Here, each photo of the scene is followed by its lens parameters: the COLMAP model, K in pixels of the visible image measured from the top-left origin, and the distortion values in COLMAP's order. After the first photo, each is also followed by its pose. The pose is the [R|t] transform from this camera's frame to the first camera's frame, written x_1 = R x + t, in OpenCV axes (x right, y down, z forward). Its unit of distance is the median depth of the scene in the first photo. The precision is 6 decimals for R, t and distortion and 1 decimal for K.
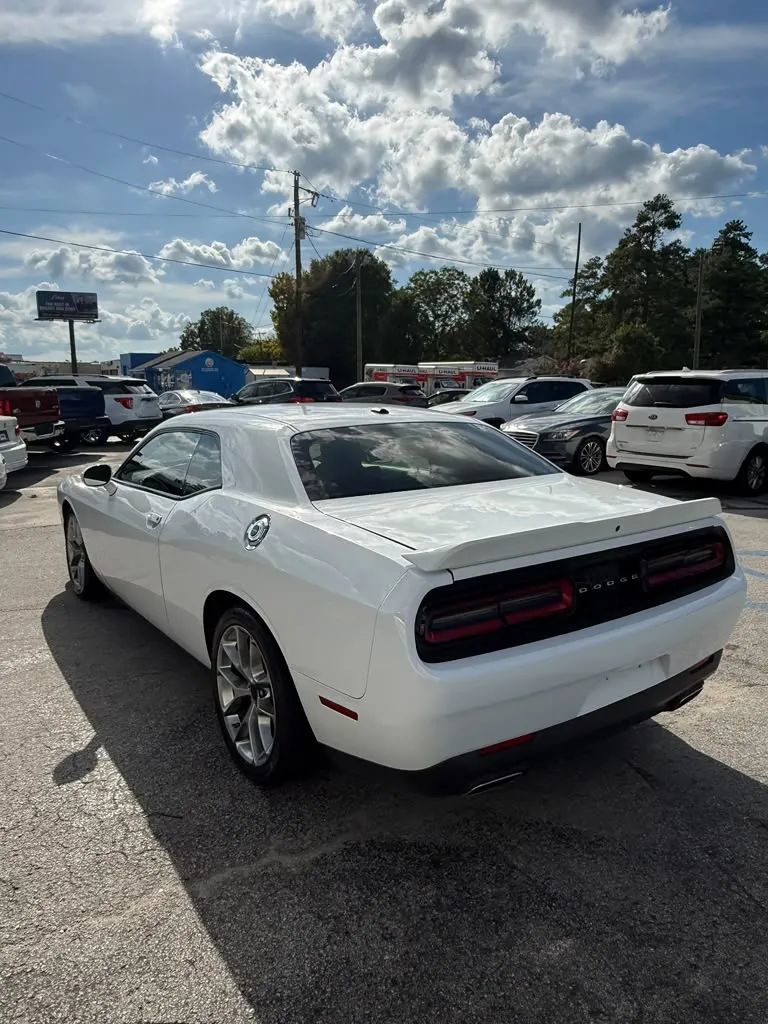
lens RADIAL K [[699.8, 0, 381.5], [0, 699.8, 517.2], [0, 0, 1]] dist [0.007815, -0.010958]
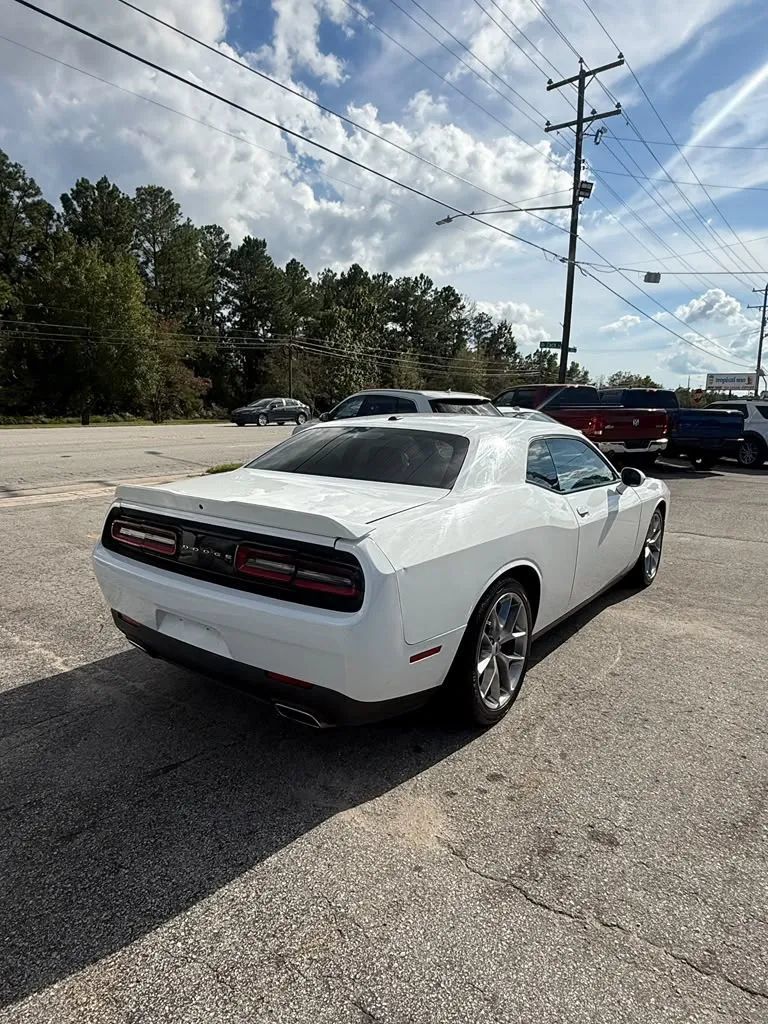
lens RADIAL K [[615.2, 0, 382.5], [0, 615.2, 517.0], [0, 0, 1]] dist [0.002432, 0.000407]
pose [[0.403463, 0.174517, -0.898199, 0.056048], [-0.189682, 0.976270, 0.104483, -0.006615], [0.895119, 0.128217, 0.426992, 0.038141]]
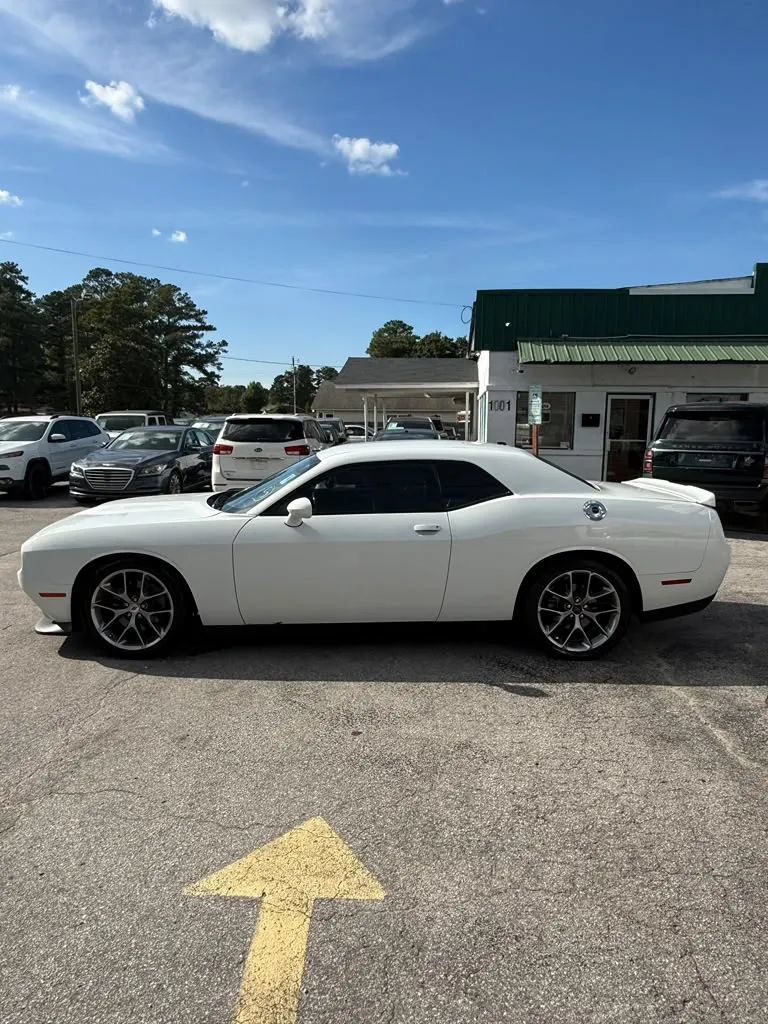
lens RADIAL K [[699.8, 0, 378.4], [0, 699.8, 515.3], [0, 0, 1]] dist [0.007815, -0.010958]
pose [[0.576629, -0.104021, 0.810357, -0.080410], [0.147705, 0.988791, 0.021823, -0.003623], [-0.803543, 0.107110, 0.585530, 0.016652]]
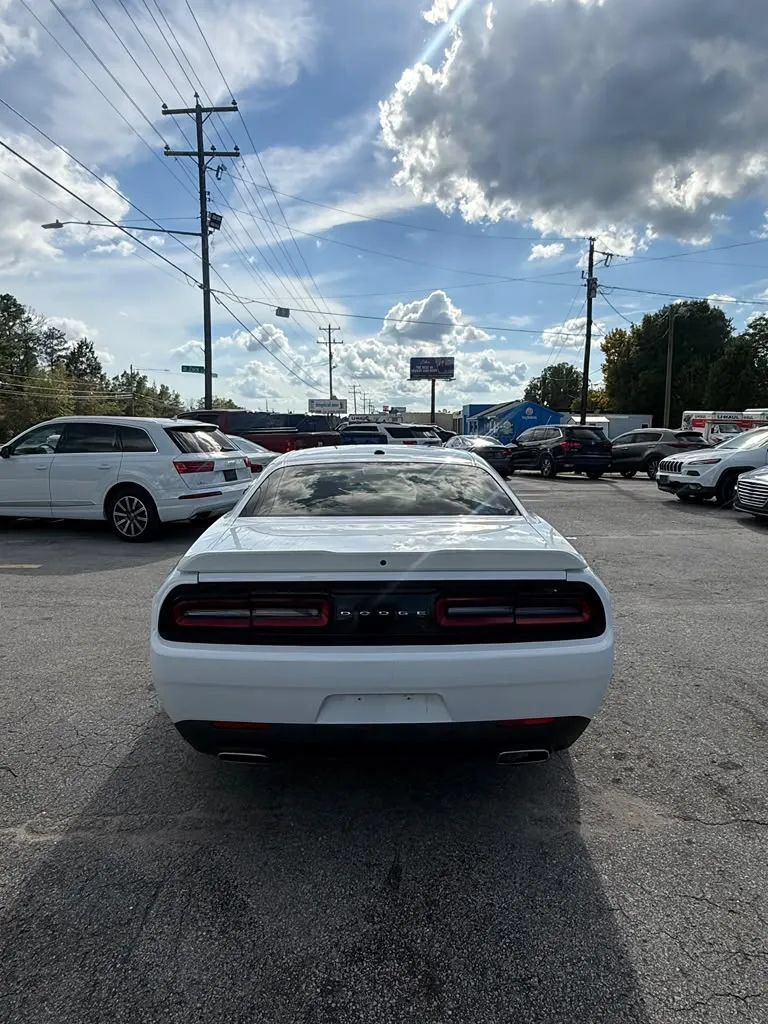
lens RADIAL K [[615.2, 0, 378.8], [0, 615.2, 519.4], [0, 0, 1]] dist [0.002432, 0.000407]
pose [[0.873050, 0.072734, -0.482176, 0.031234], [-0.093947, 0.995377, -0.019958, -0.002484], [0.478495, 0.062724, 0.875847, 0.013238]]
